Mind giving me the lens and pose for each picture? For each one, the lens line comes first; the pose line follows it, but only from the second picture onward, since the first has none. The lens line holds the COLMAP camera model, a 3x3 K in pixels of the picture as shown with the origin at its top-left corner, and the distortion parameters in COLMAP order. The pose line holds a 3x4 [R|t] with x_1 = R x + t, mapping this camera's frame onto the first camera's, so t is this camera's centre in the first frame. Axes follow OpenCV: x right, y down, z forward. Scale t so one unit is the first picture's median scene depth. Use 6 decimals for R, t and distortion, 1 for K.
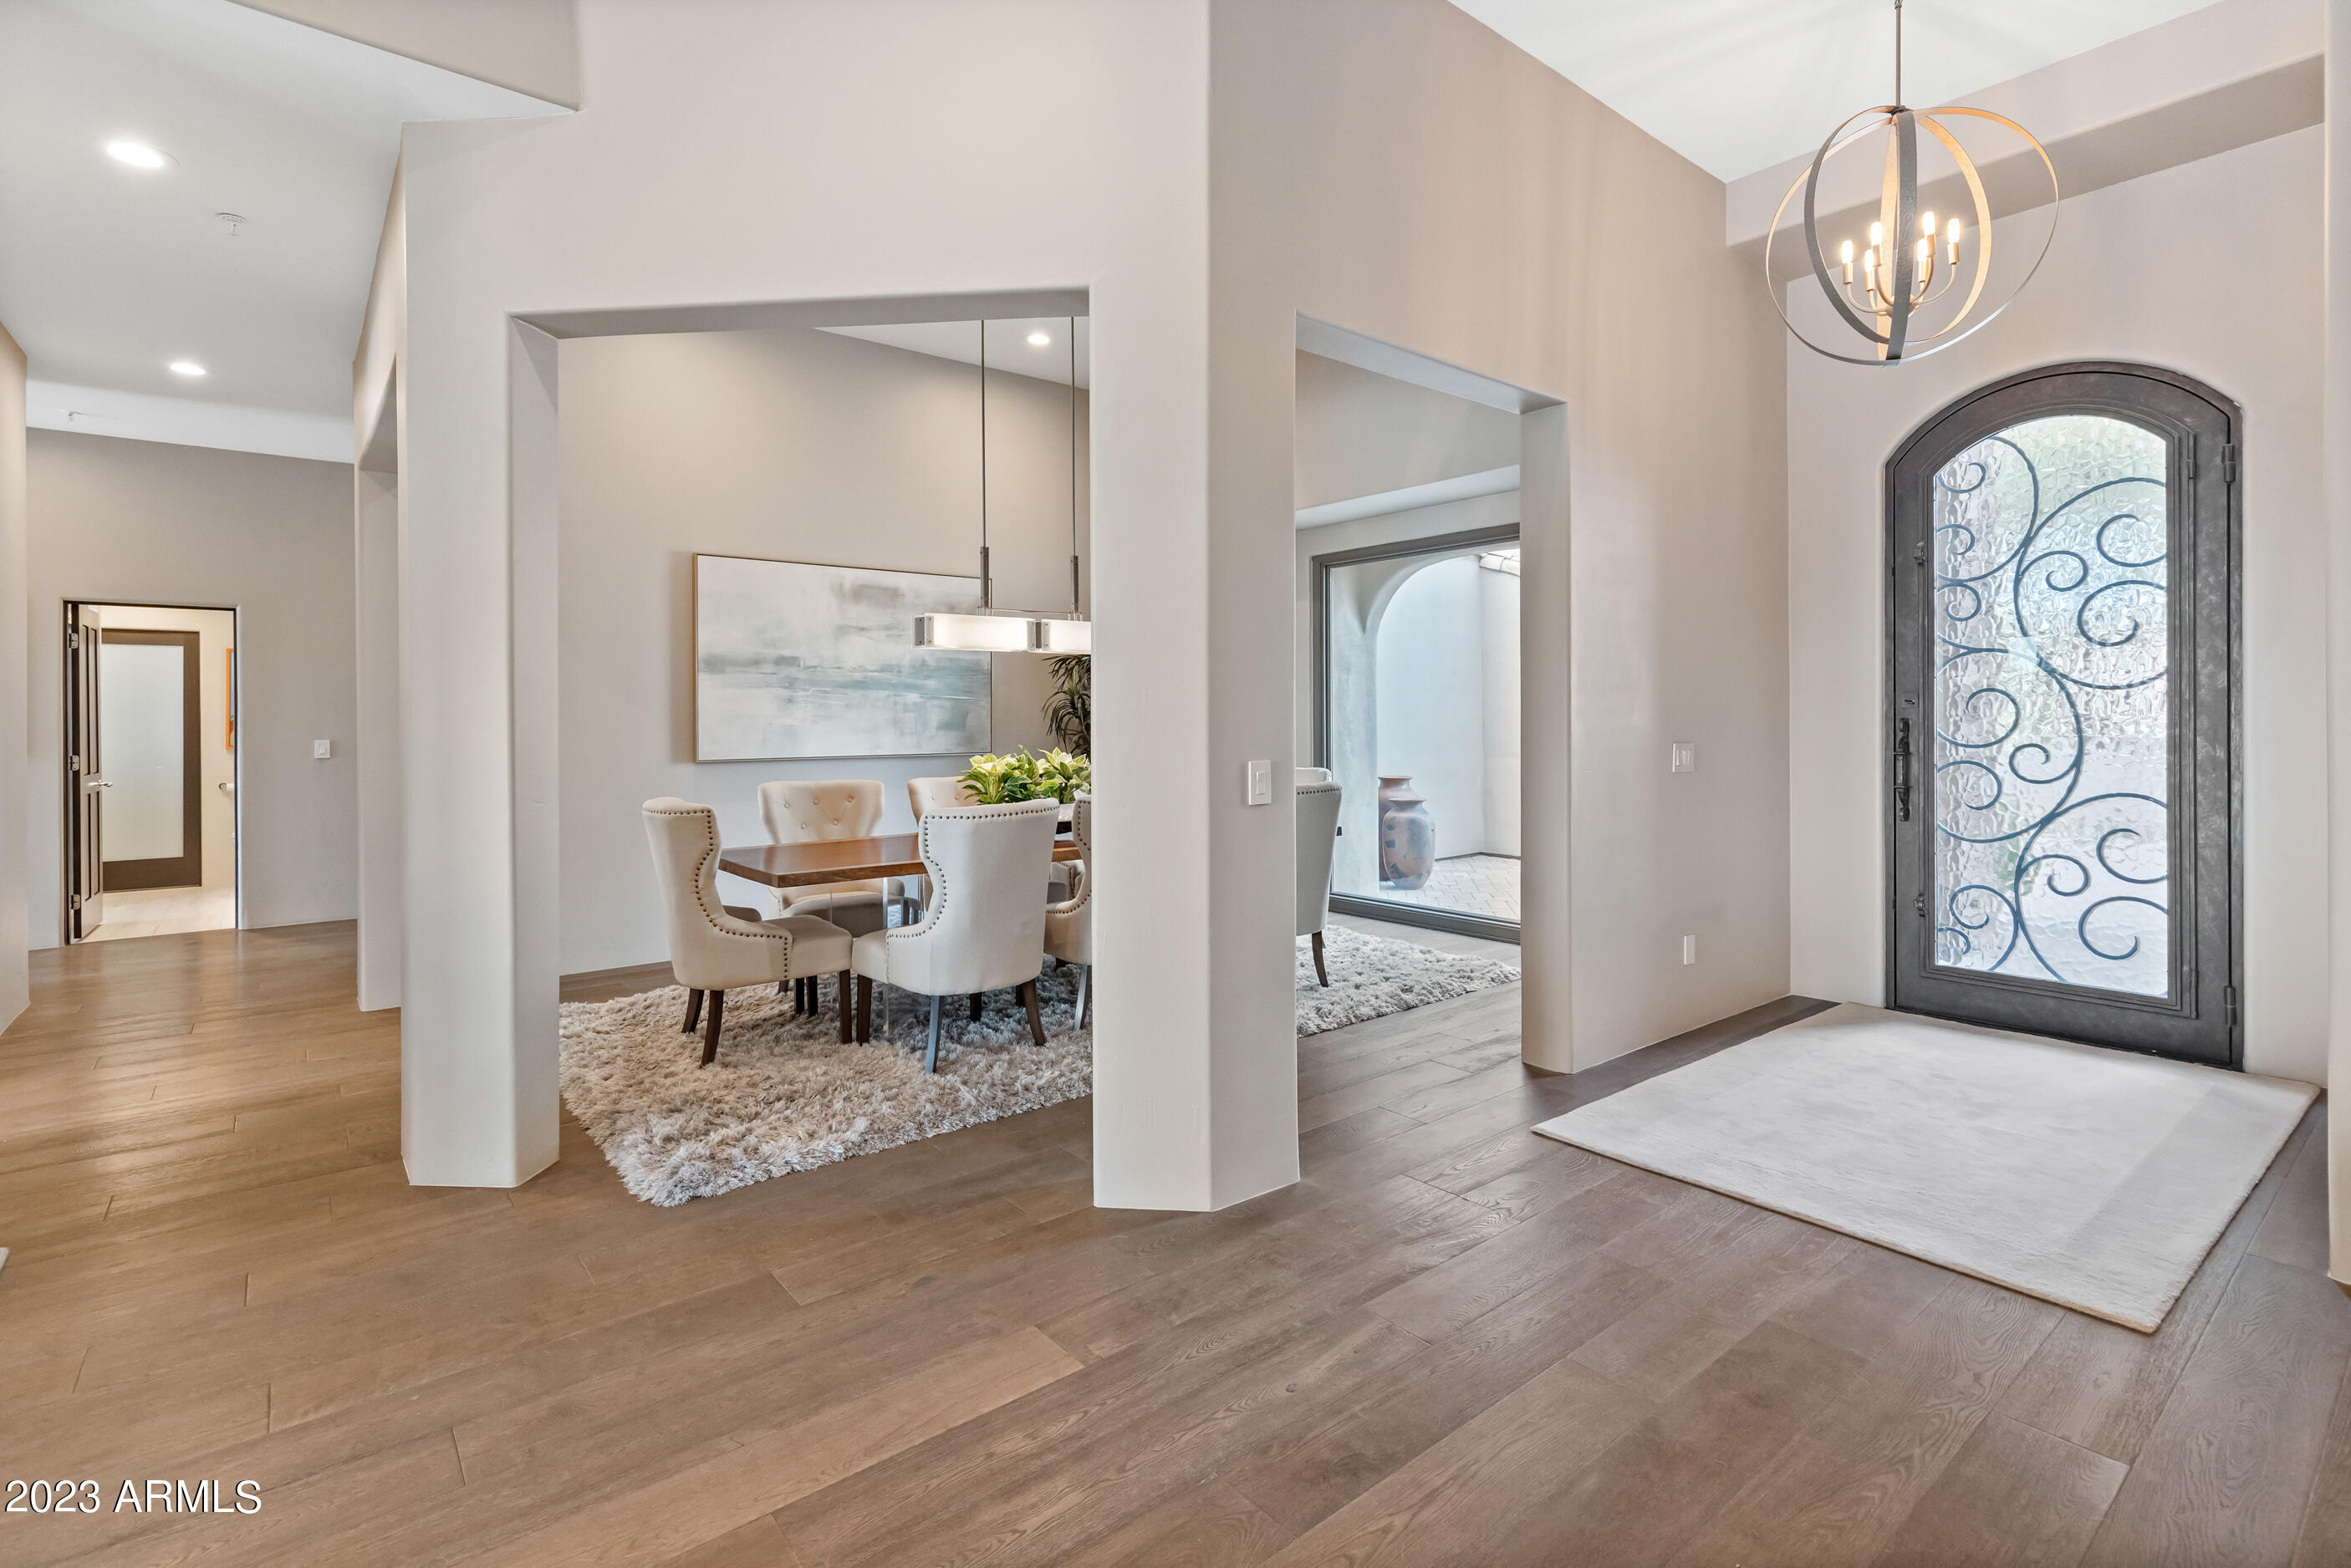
lens RADIAL K [[1076.1, 0, 1177.1], [0, 1076.1, 715.2], [0, 0, 1]] dist [-0.000090, 0.000133]
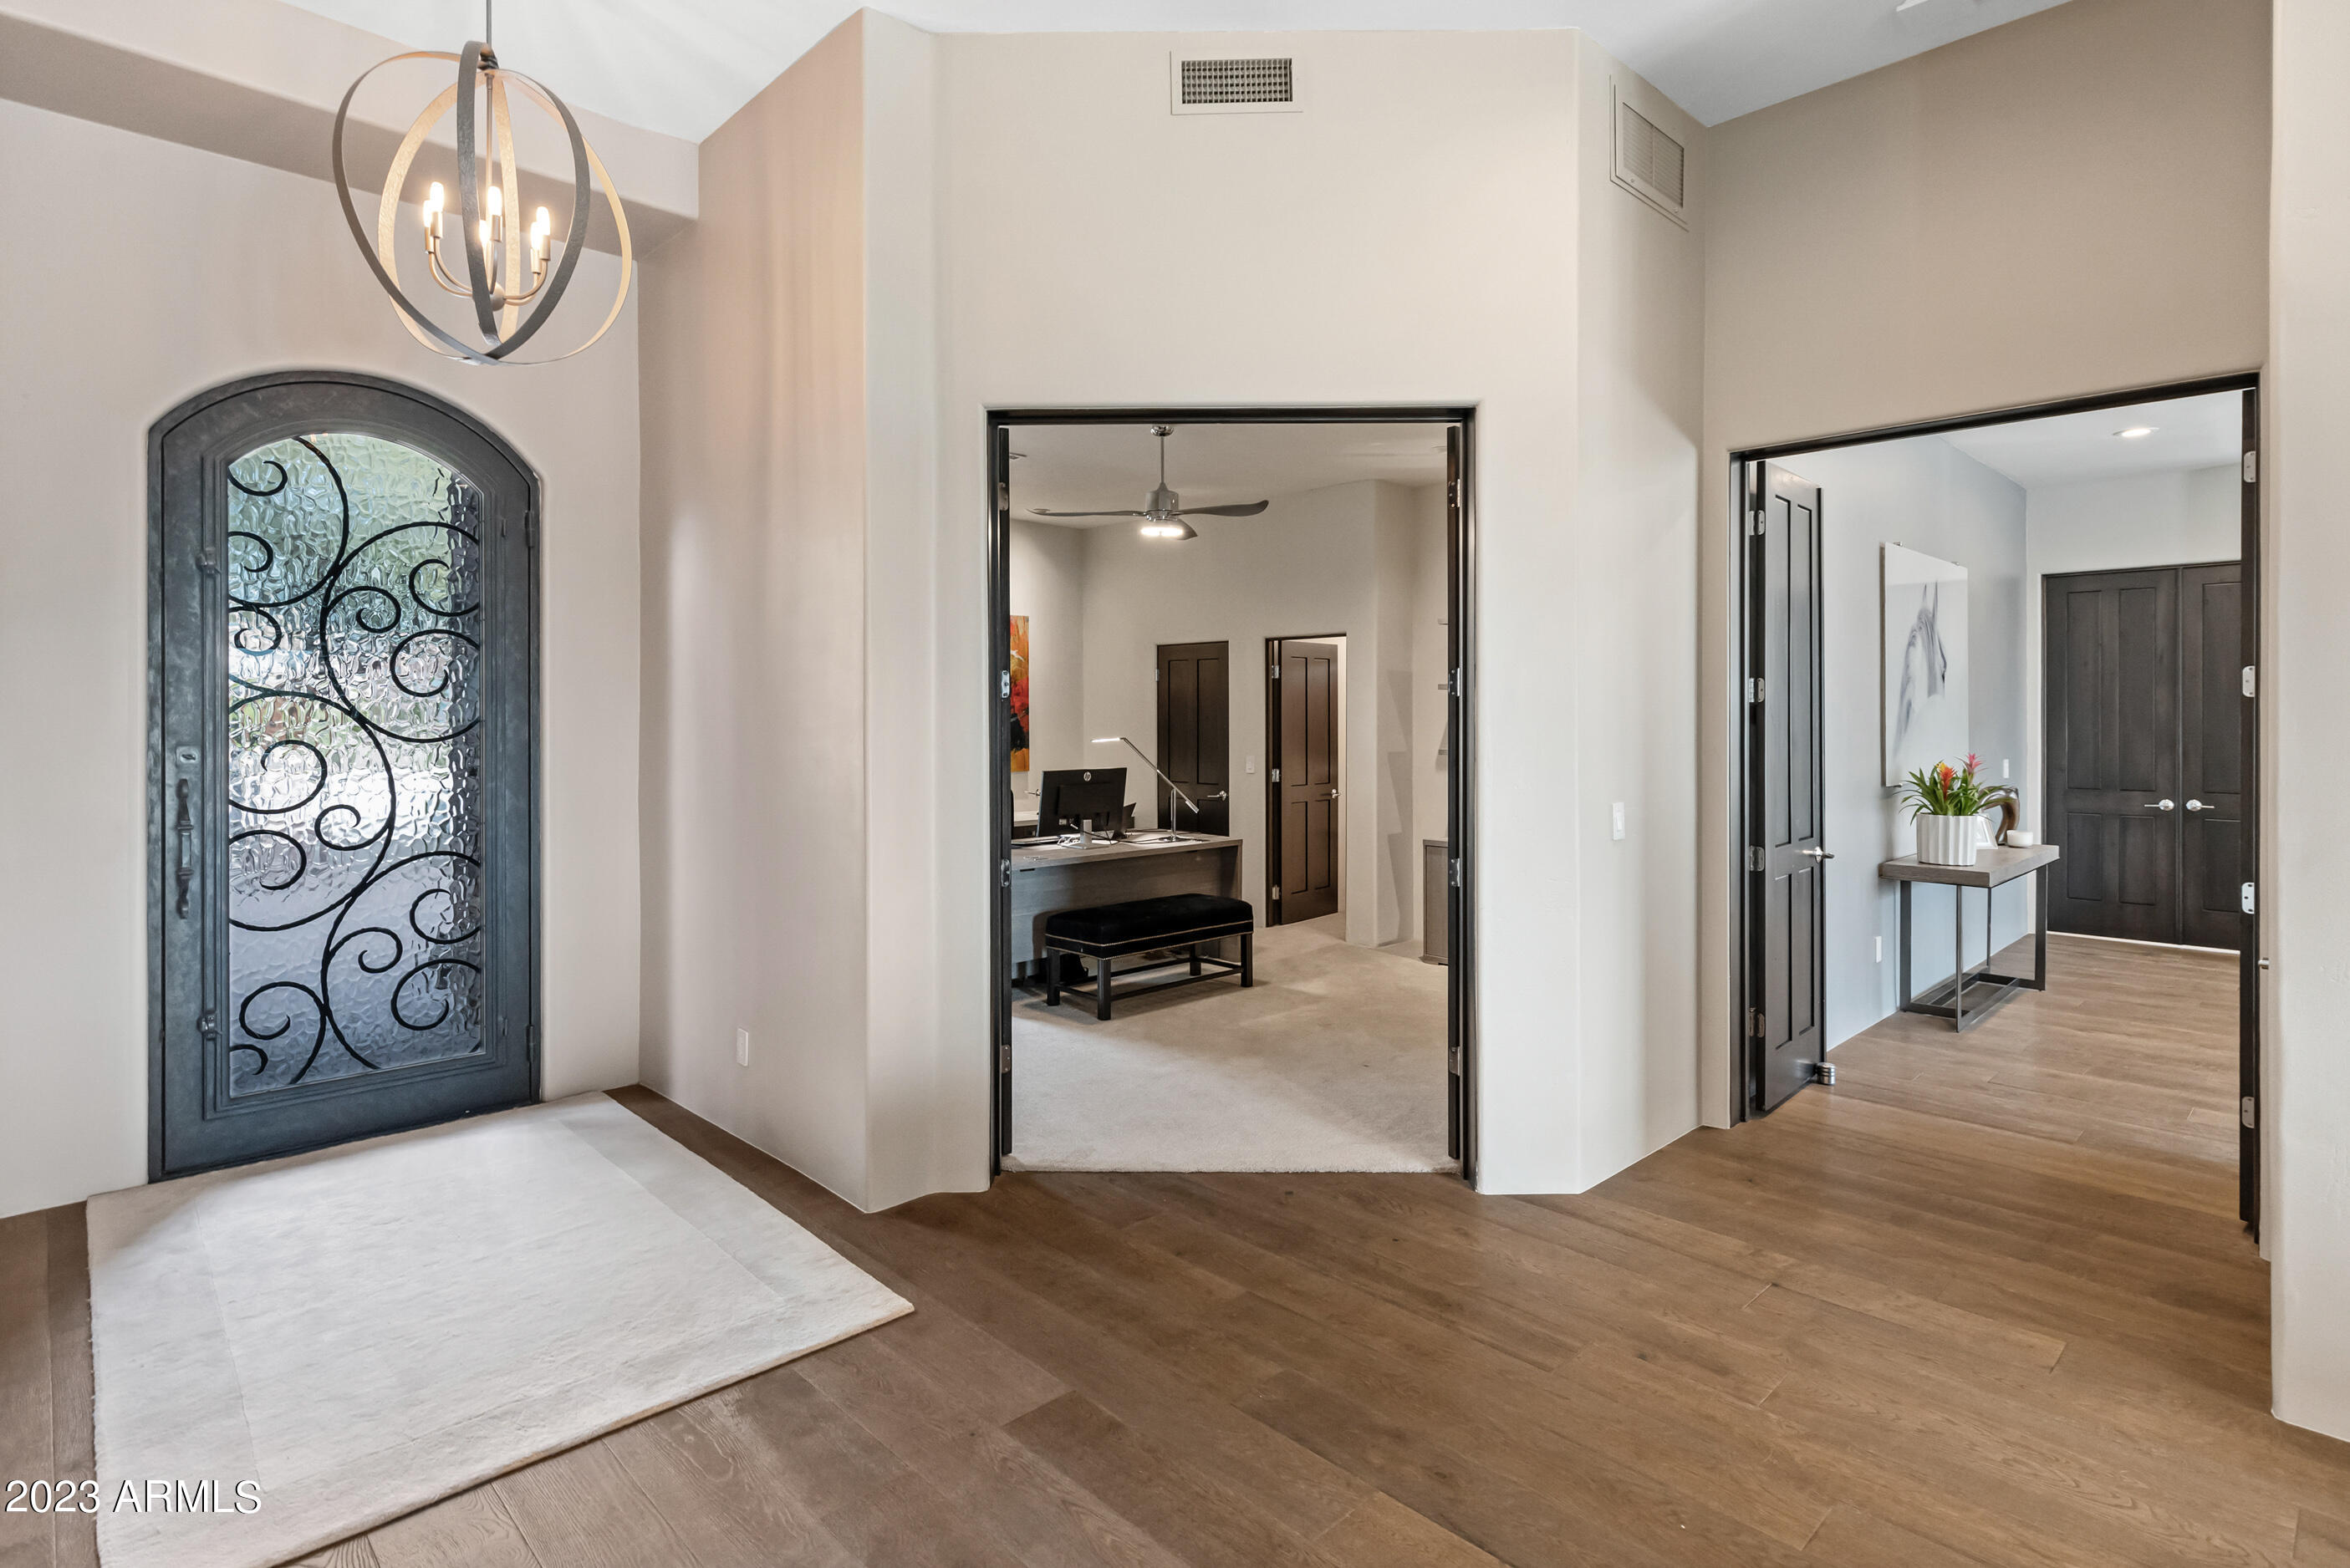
lens RADIAL K [[1195.8, 0, 1179.2], [0, 1195.8, 720.0], [0, 0, 1]] dist [0.002365, 0.000401]
pose [[-0.091500, 0.006432, 0.995784, -0.226335], [0.001811, 0.999979, -0.006293, -0.034544], [-0.995803, 0.001228, -0.091510, 0.425015]]
